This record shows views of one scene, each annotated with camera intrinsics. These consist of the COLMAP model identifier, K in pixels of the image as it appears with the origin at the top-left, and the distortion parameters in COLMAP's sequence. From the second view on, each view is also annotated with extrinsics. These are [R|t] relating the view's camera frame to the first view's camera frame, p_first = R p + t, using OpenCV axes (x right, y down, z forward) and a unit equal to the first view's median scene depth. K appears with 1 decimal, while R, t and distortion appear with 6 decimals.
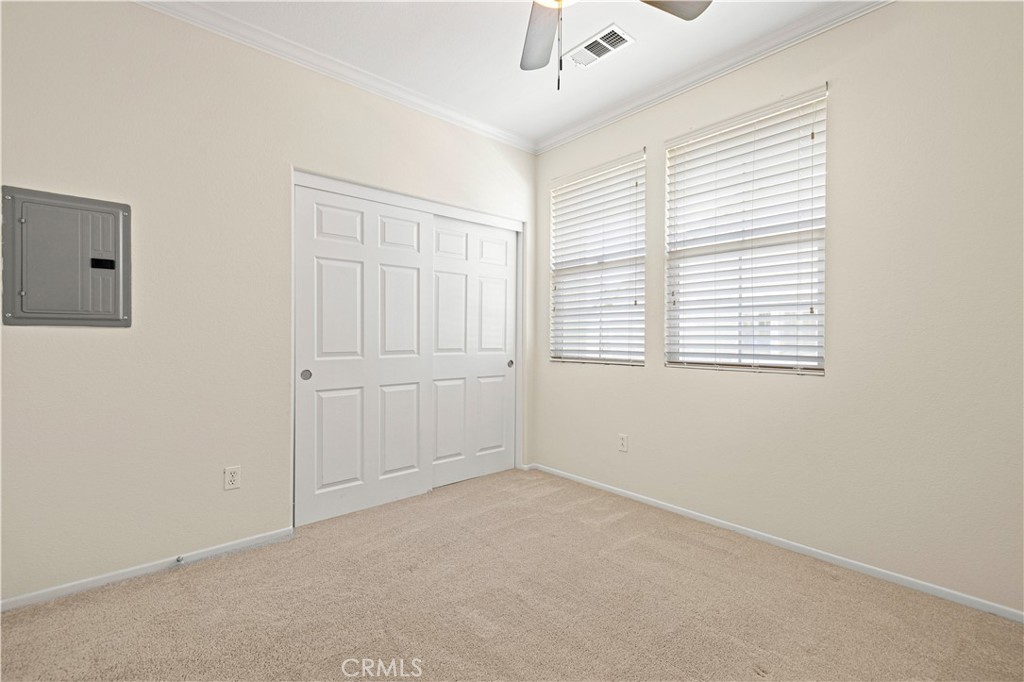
lens RADIAL K [[443.7, 0, 514.5], [0, 443.7, 343.2], [0, 0, 1]] dist [-0.000313, 0.000027]
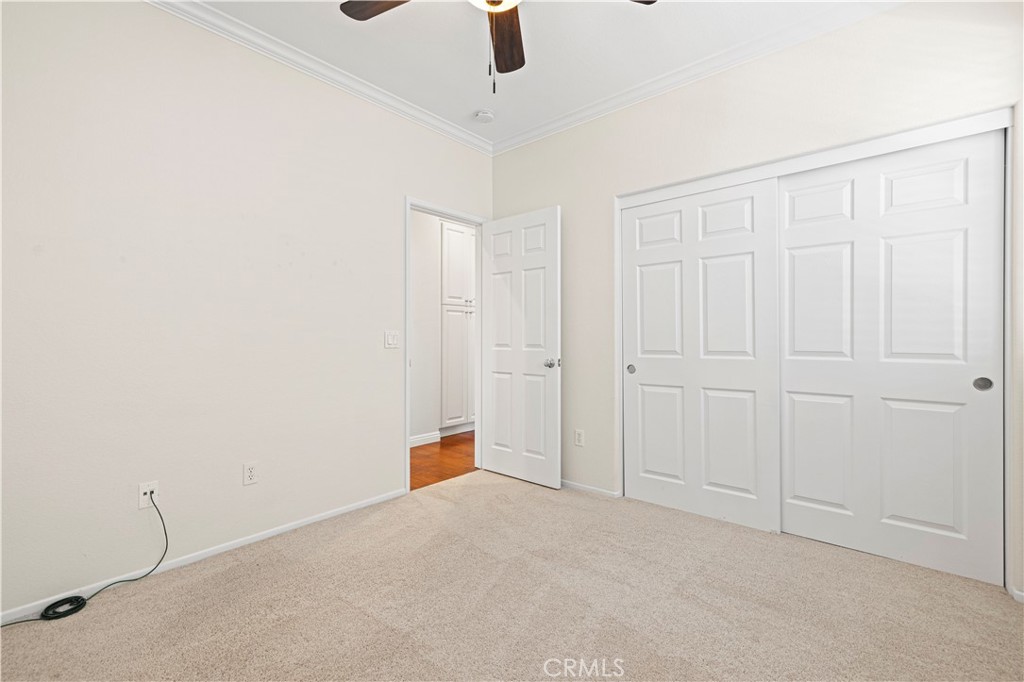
lens RADIAL K [[443.7, 0, 522.2], [0, 443.7, 337.4], [0, 0, 1]] dist [-0.000313, 0.000027]
pose [[0.146874, 0.001203, -0.989154, 0.562665], [-0.004478, 0.999990, 0.000552, -0.009620], [0.989145, 0.004348, 0.146878, 0.482303]]
